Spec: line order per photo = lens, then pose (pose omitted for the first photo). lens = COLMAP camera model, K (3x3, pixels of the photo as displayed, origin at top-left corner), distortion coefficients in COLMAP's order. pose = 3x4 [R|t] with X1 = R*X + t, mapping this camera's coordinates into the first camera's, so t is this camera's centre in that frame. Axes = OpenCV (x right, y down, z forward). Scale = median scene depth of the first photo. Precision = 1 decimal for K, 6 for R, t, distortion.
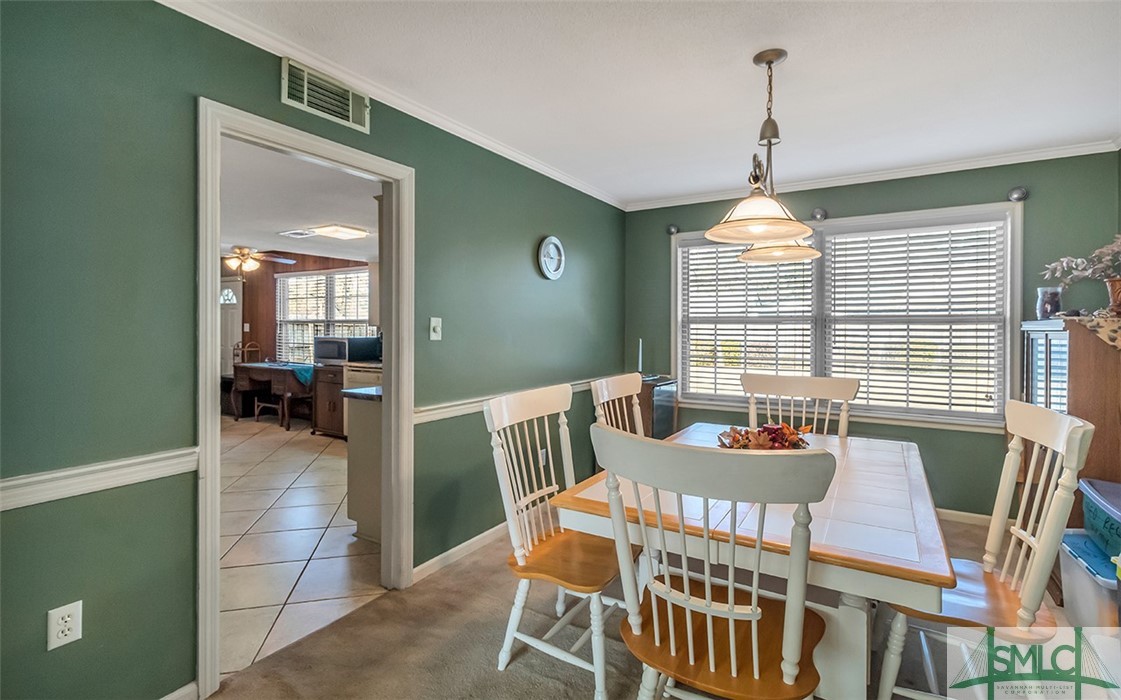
lens RADIAL K [[535.6, 0, 542.6], [0, 535.6, 330.1], [0, 0, 1]] dist [0.000159, 0.000336]
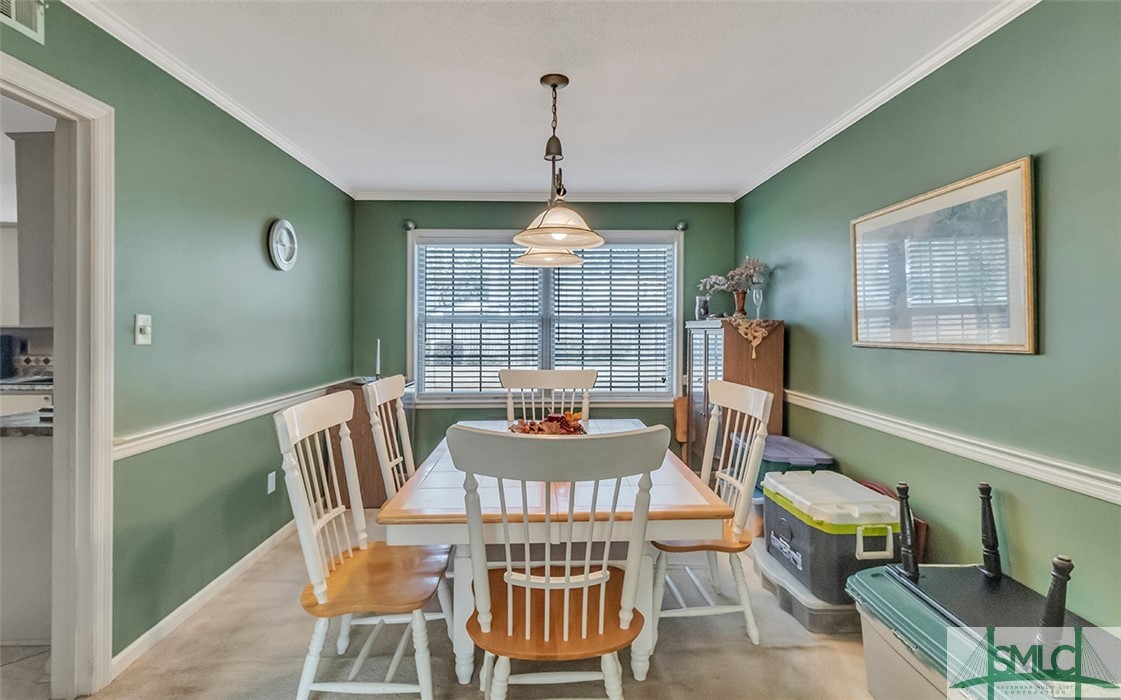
lens RADIAL K [[557.6, 0, 558.5], [0, 557.6, 333.1], [0, 0, 1]] dist [0.000523, 0.000892]
pose [[0.825653, -0.009045, 0.564106, -0.162472], [0.005526, 0.999953, 0.007945, 0.000203], [-0.564151, -0.003442, 0.825664, 0.034679]]
